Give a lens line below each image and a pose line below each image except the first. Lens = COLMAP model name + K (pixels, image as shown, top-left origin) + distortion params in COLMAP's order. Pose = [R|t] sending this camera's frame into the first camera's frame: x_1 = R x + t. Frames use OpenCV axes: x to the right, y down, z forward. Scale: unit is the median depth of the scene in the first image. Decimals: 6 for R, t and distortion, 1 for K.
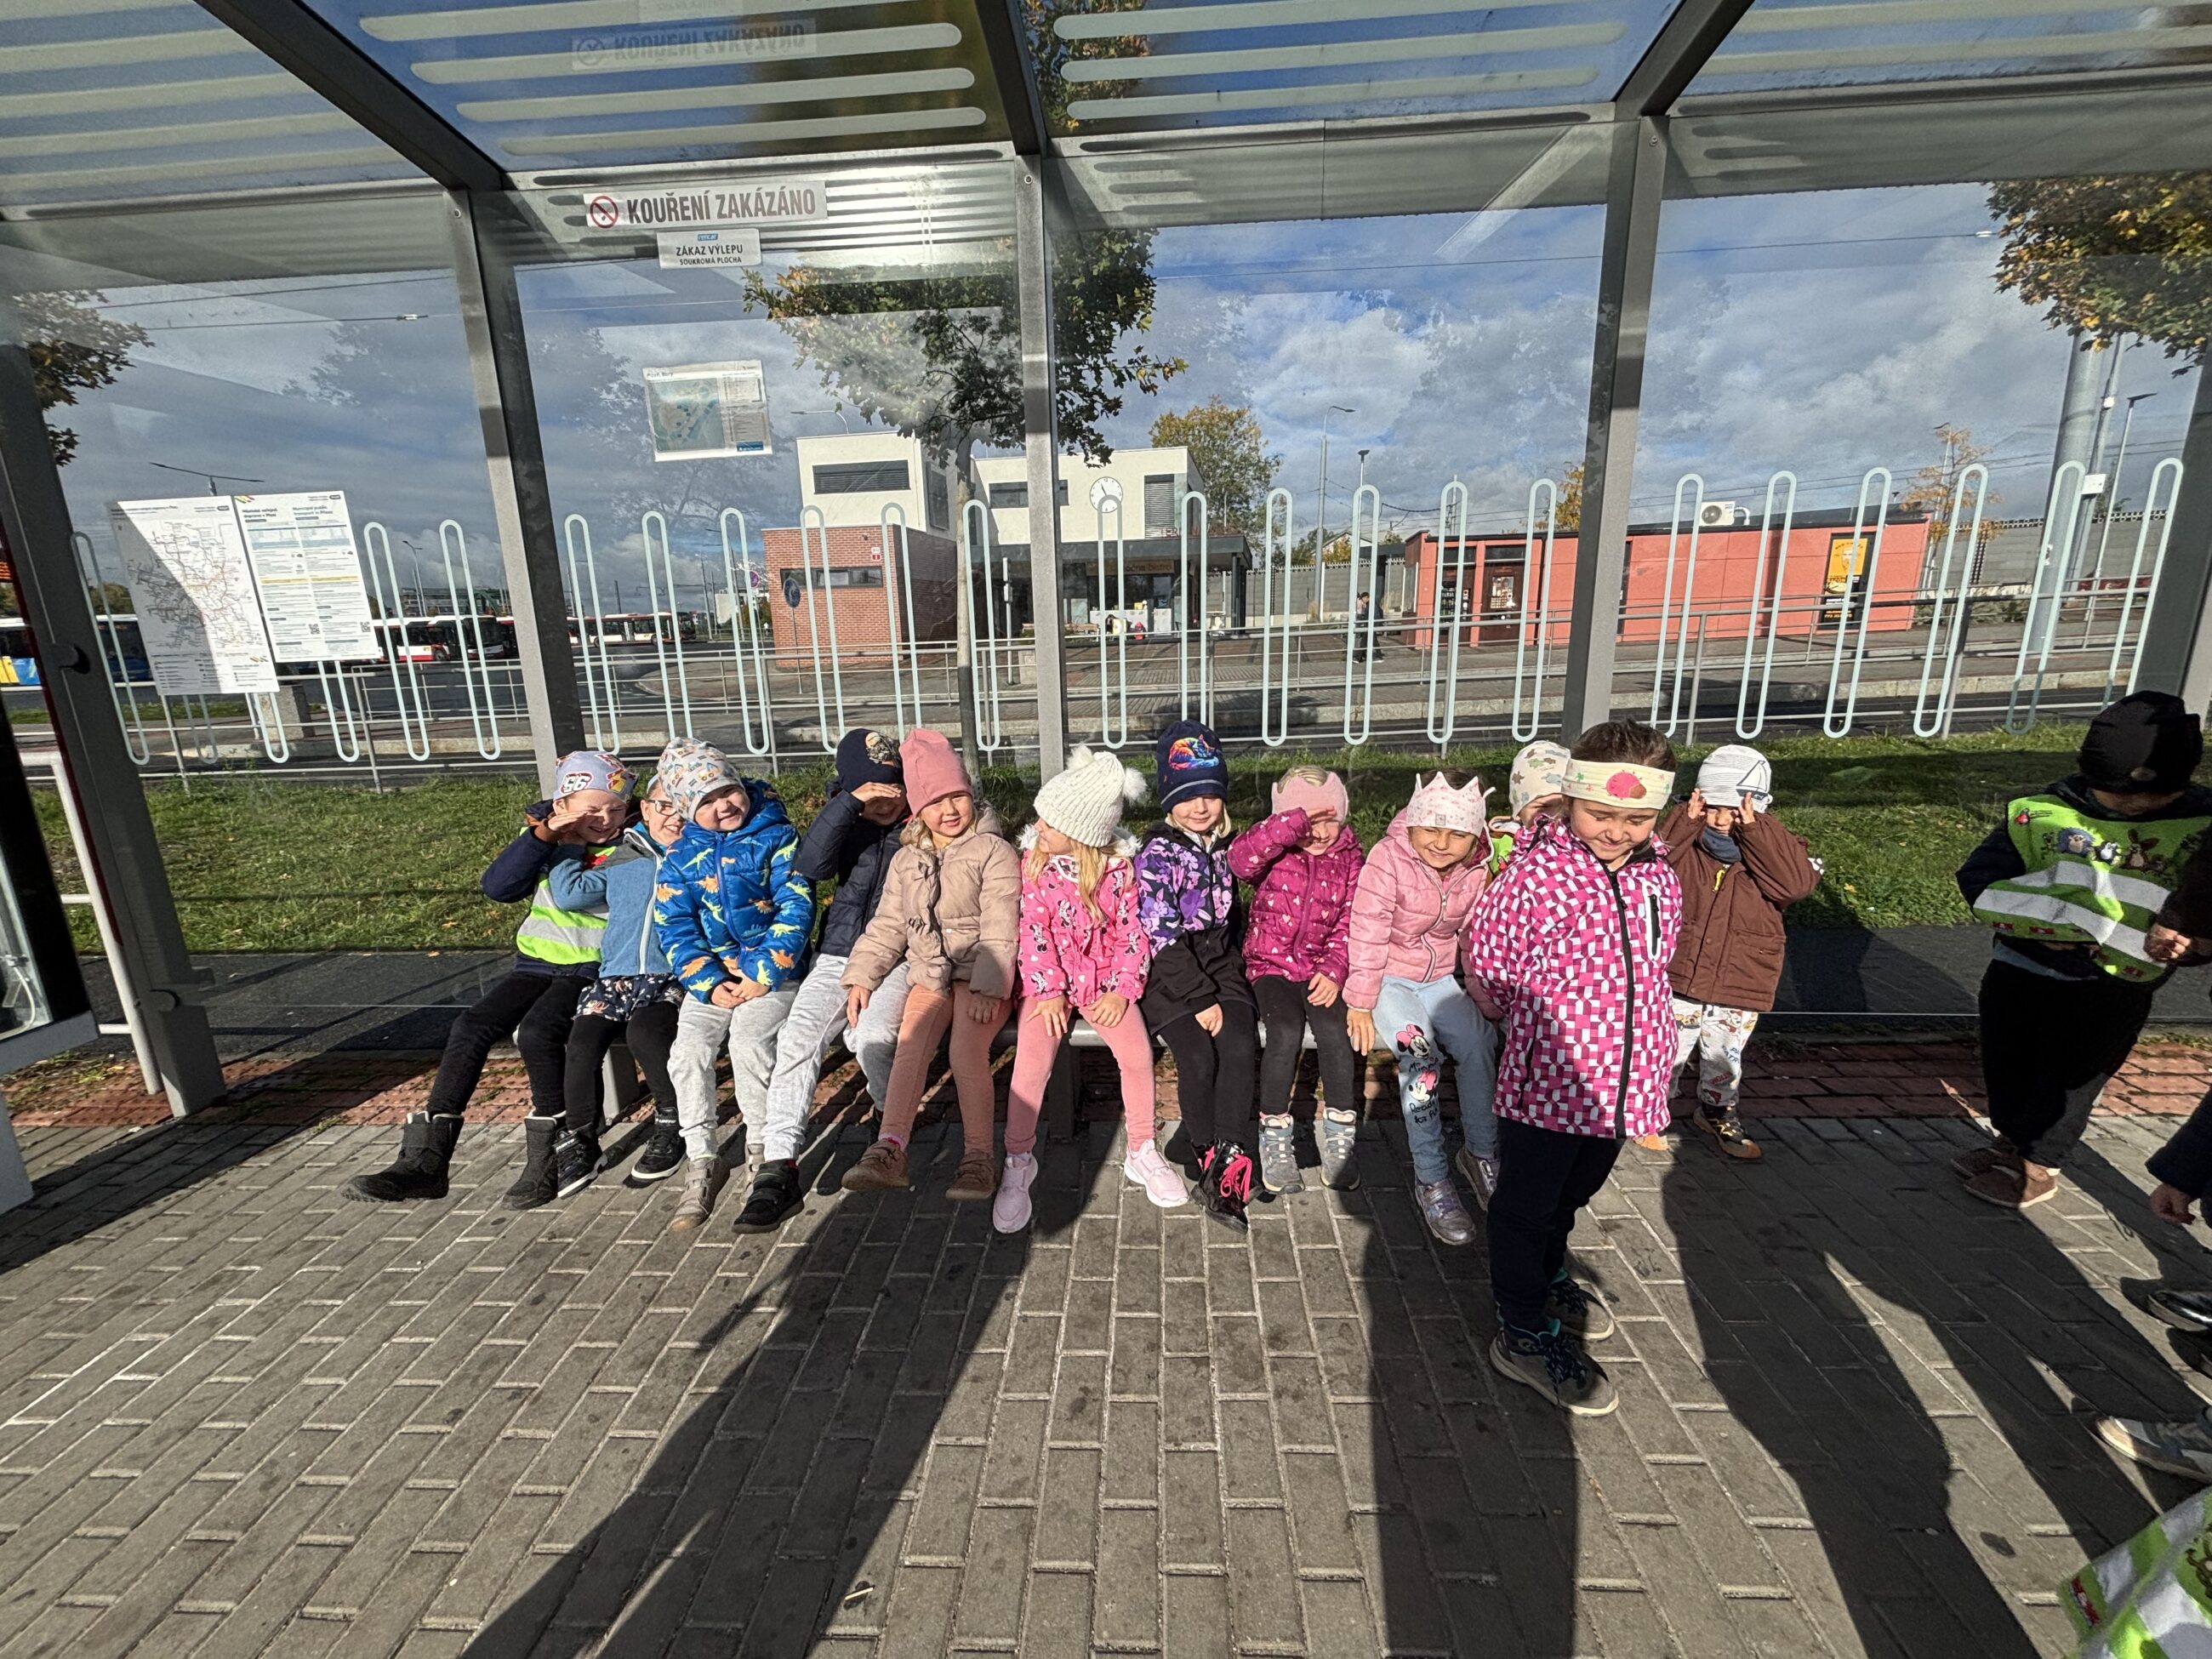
lens RADIAL K [[892.3, 0, 1105.8], [0, 892.3, 826.3], [0, 0, 1]] dist [-0.031993, 0.000140]
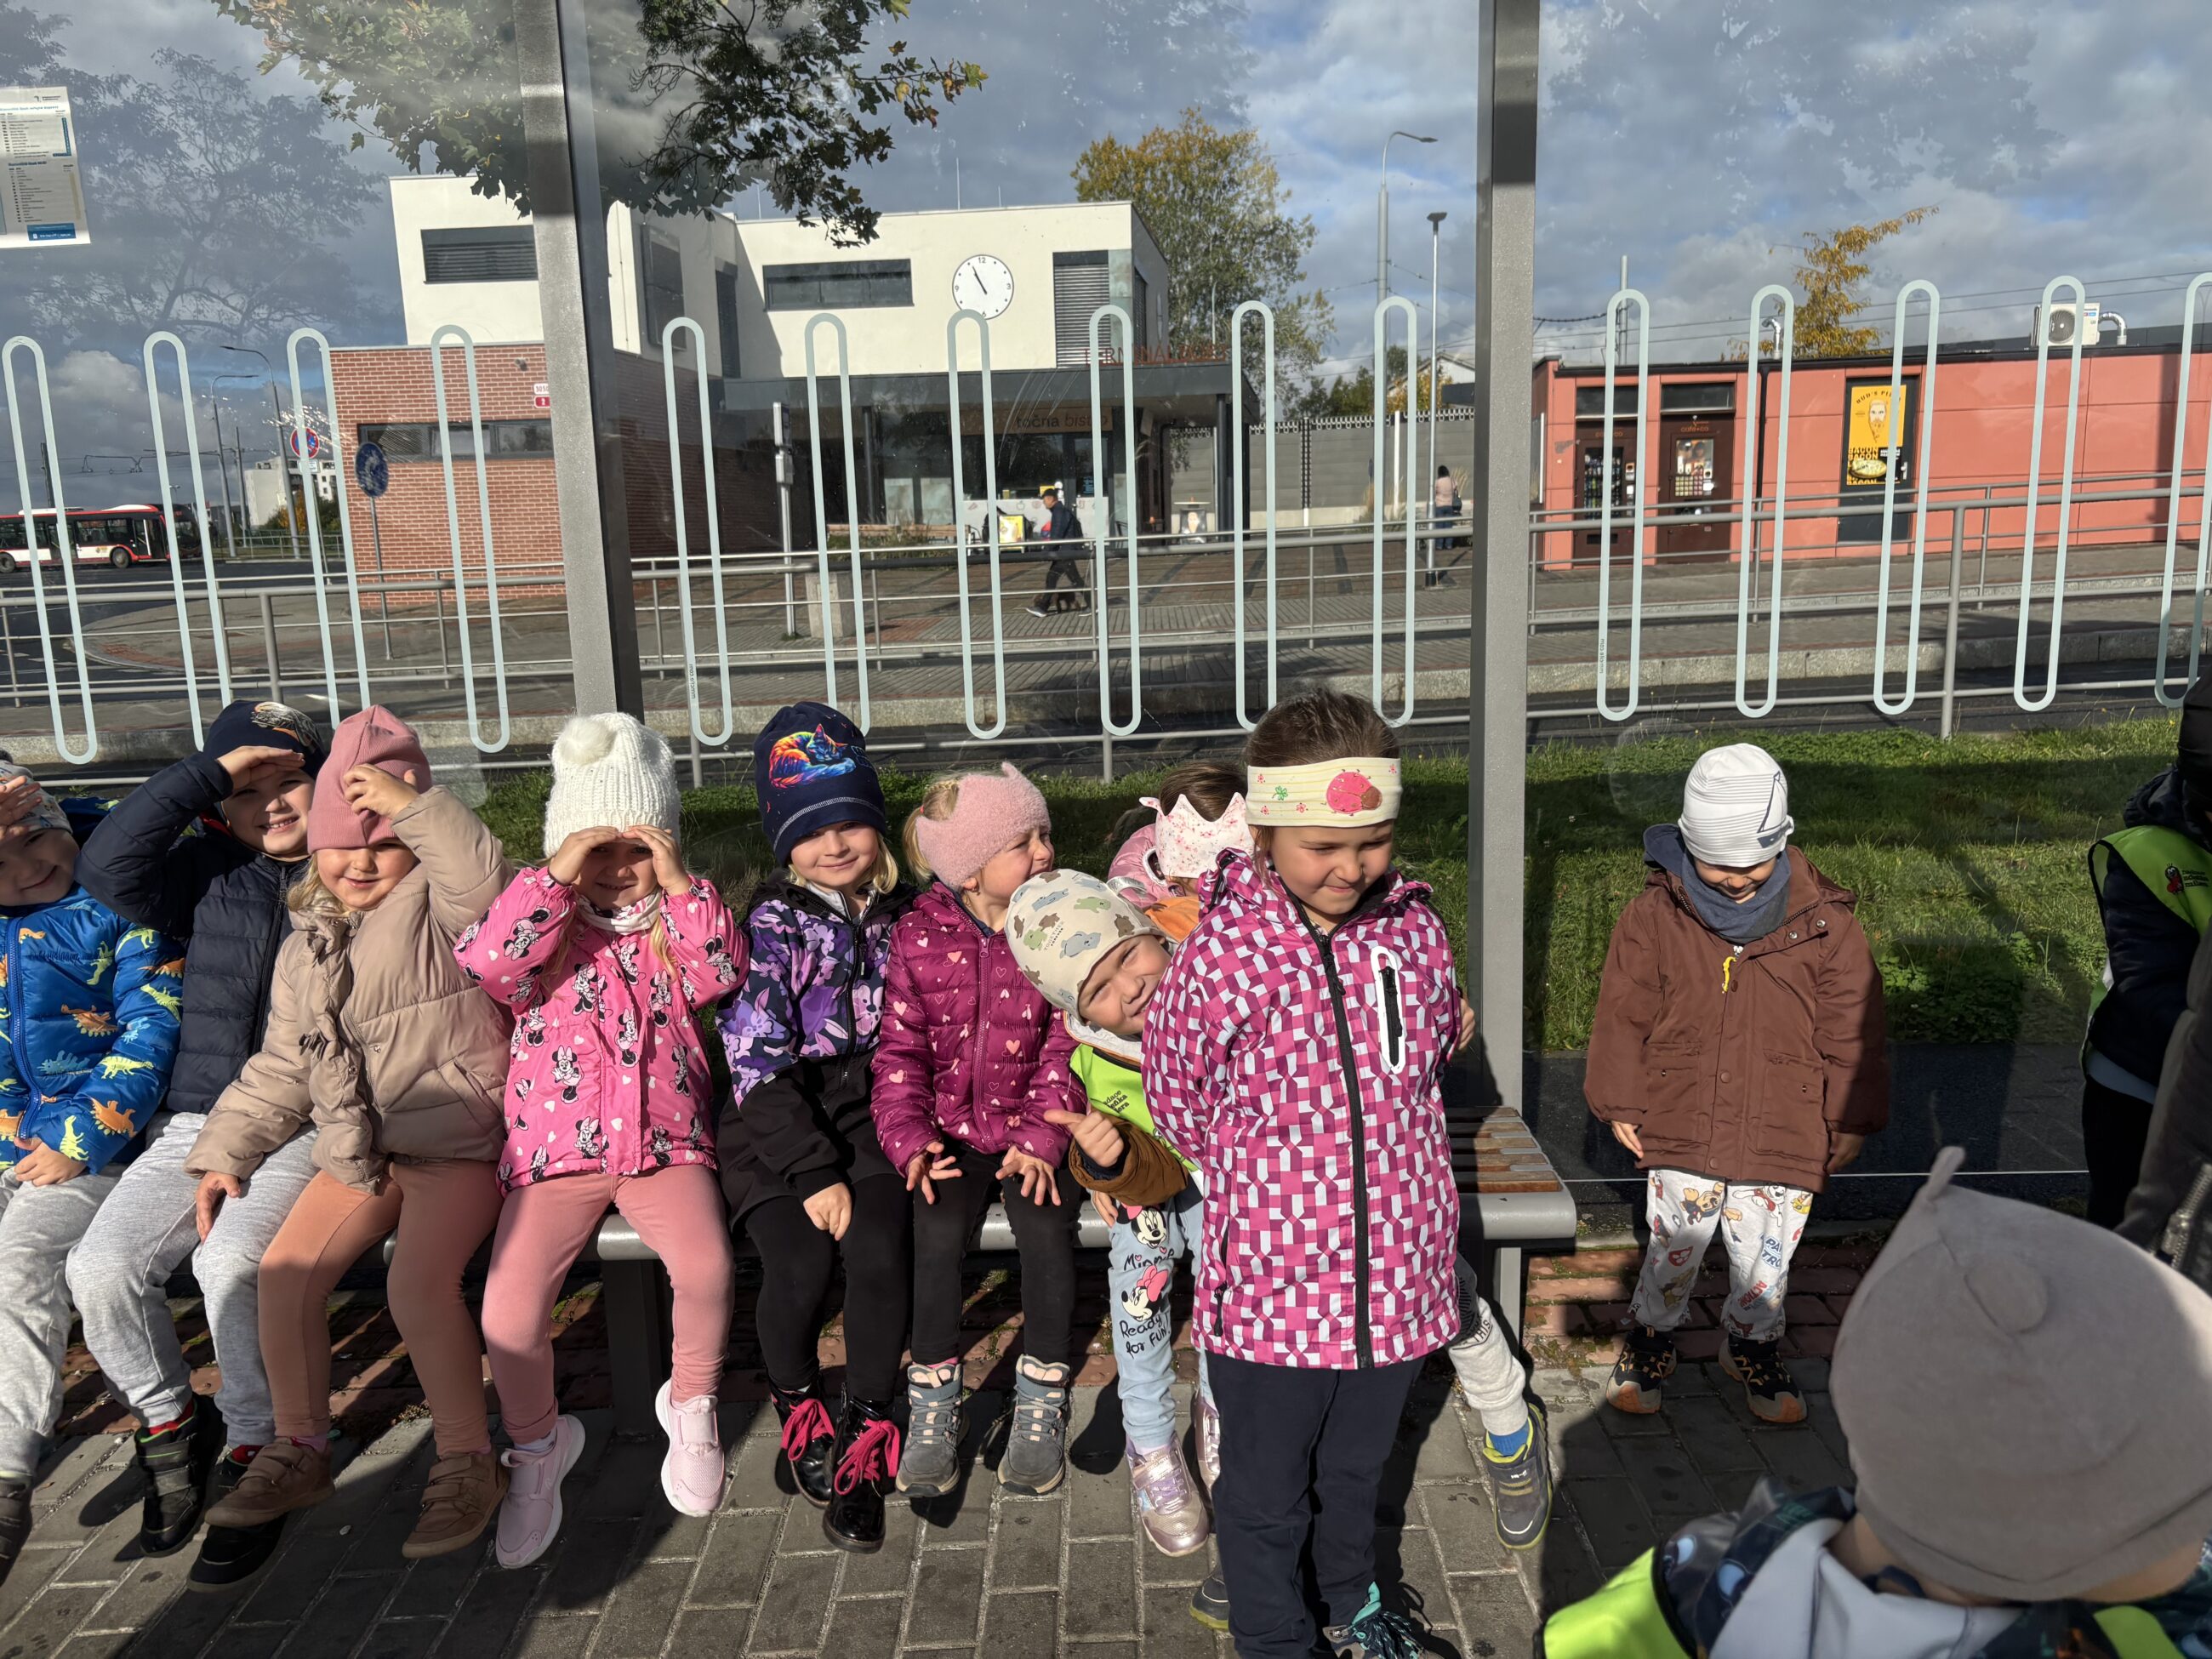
lens RADIAL K [[1704.9, 0, 1109.4], [0, 1704.9, 818.4], [0, 0, 1]] dist [-0.058708, 0.047371]
pose [[0.999065, -0.007468, 0.042589, 0.218499], [0.009657, 0.998631, -0.051418, 0.018786], [-0.042146, 0.051781, 0.997769, -0.103040]]
